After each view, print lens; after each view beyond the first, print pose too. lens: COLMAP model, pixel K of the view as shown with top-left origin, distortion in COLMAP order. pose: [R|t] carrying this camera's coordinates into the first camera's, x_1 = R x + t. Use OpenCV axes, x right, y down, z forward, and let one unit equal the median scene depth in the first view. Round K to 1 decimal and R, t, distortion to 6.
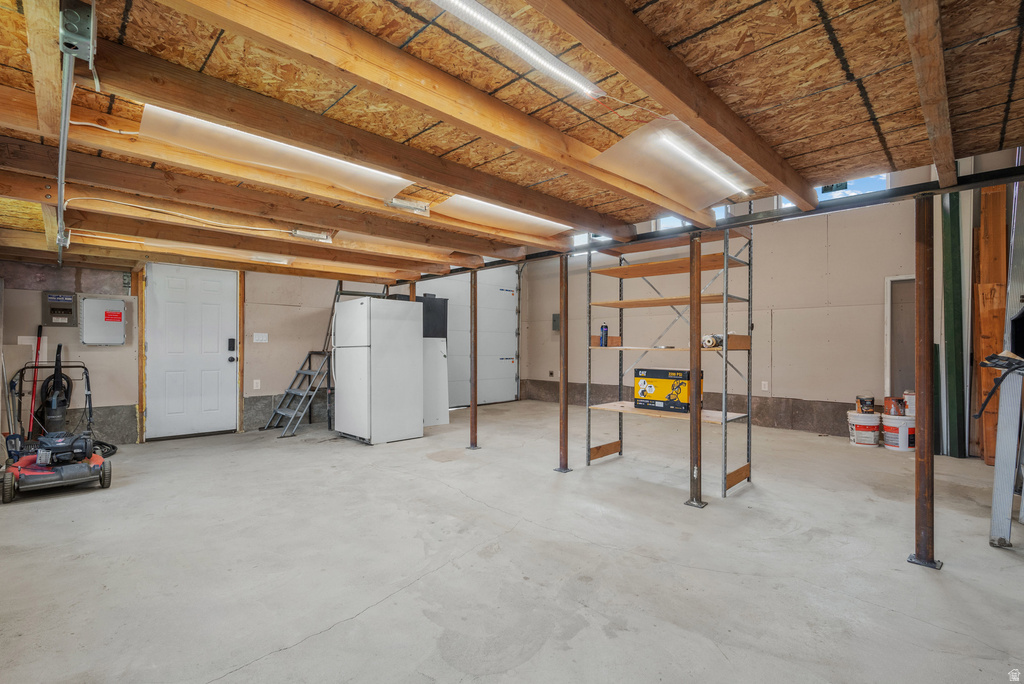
lens RADIAL K [[457.4, 0, 512.0], [0, 457.4, 342.0], [0, 0, 1]] dist [0.001137, 0.000166]
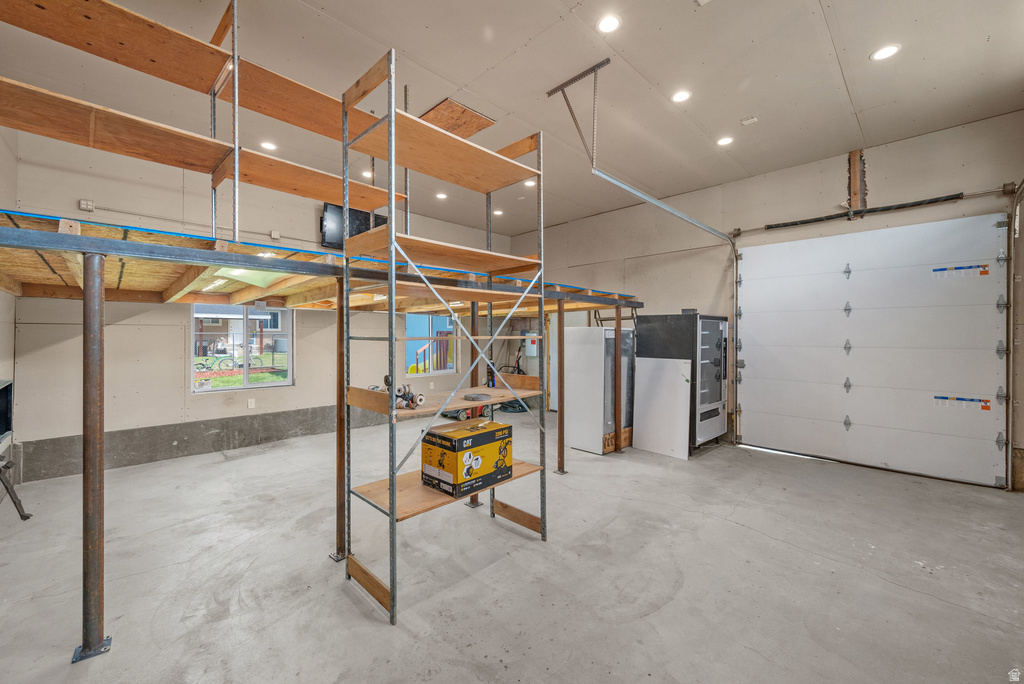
lens RADIAL K [[406.9, 0, 512.0], [0, 406.9, 342.0], [0, 0, 1]] dist [0.001130, 0.000010]
pose [[-0.005630, 0.006274, -0.999964, 1.264437], [0.010756, 0.999923, 0.006213, -0.104018], [0.999926, -0.010721, -0.005697, 1.368978]]
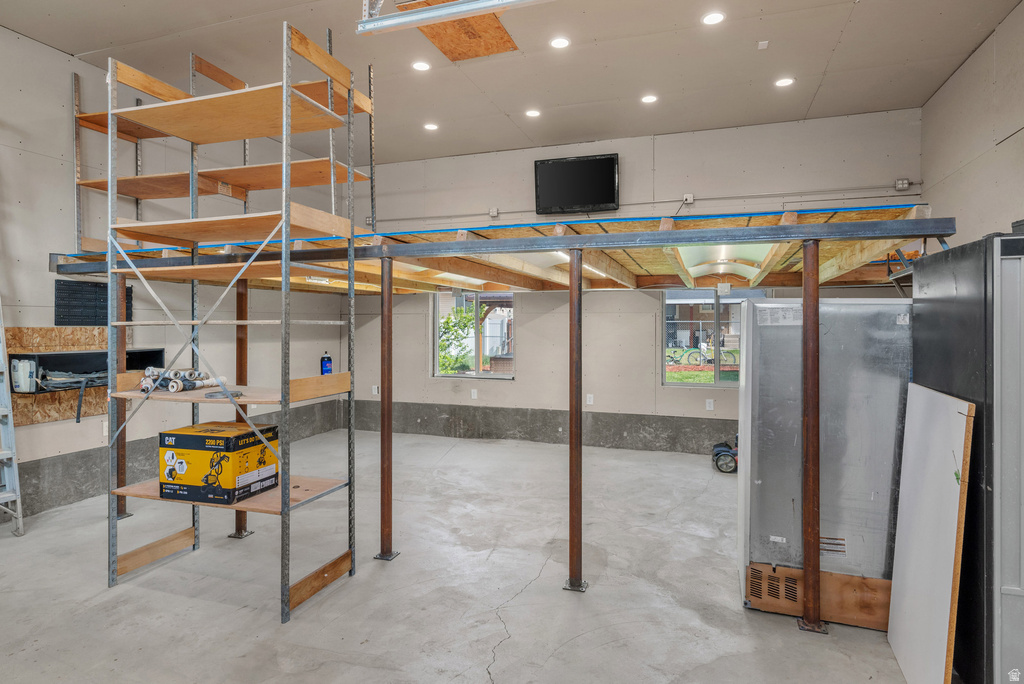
lens RADIAL K [[560.6, 0, 513.5], [0, 560.6, 329.3], [0, 0, 1]] dist [-0.006046, -0.001285]
pose [[-0.897082, -0.004682, -0.441839, 0.409673], [-0.001866, 0.999975, -0.006807, -0.091602], [0.441860, -0.005282, -0.897068, 2.361462]]
